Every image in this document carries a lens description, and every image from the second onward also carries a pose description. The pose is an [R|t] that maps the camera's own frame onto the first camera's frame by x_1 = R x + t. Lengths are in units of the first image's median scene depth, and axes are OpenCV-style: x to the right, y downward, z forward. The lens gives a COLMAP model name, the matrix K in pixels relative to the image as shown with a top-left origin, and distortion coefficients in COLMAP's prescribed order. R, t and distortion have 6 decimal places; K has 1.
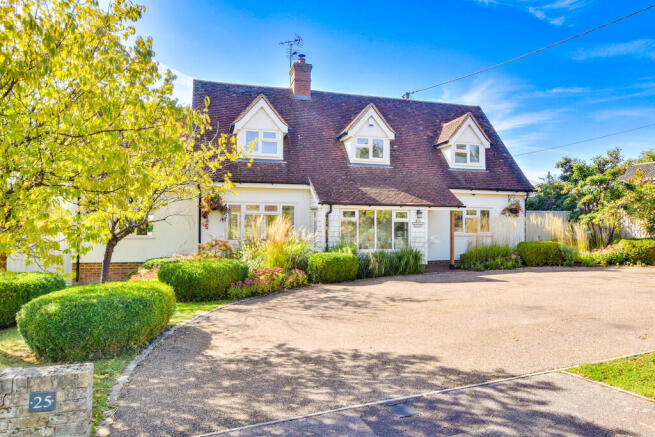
lens RADIAL K [[392.7, 0, 327.2], [0, 392.7, 229.3], [0, 0, 1]] dist [-0.034594, -0.000948]
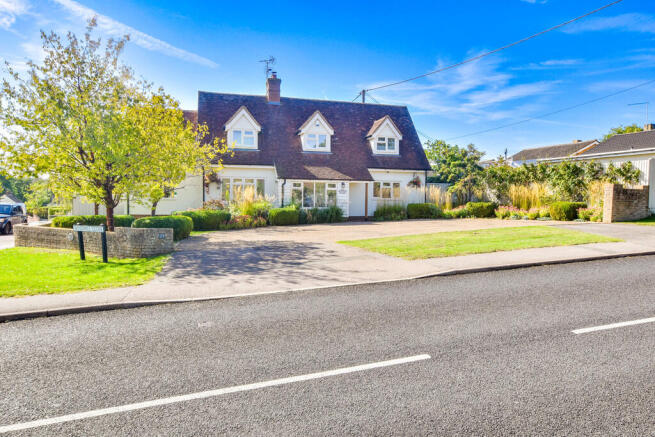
lens RADIAL K [[381.9, 0, 327.5], [0, 381.9, 218.5], [0, 0, 1]] dist [-0.003091, 0.000665]
pose [[0.999976, 0.006380, -0.002717, 0.170059], [-0.006224, 0.998530, 0.053835, 0.012280], [0.003056, -0.053817, 0.998546, -0.516739]]
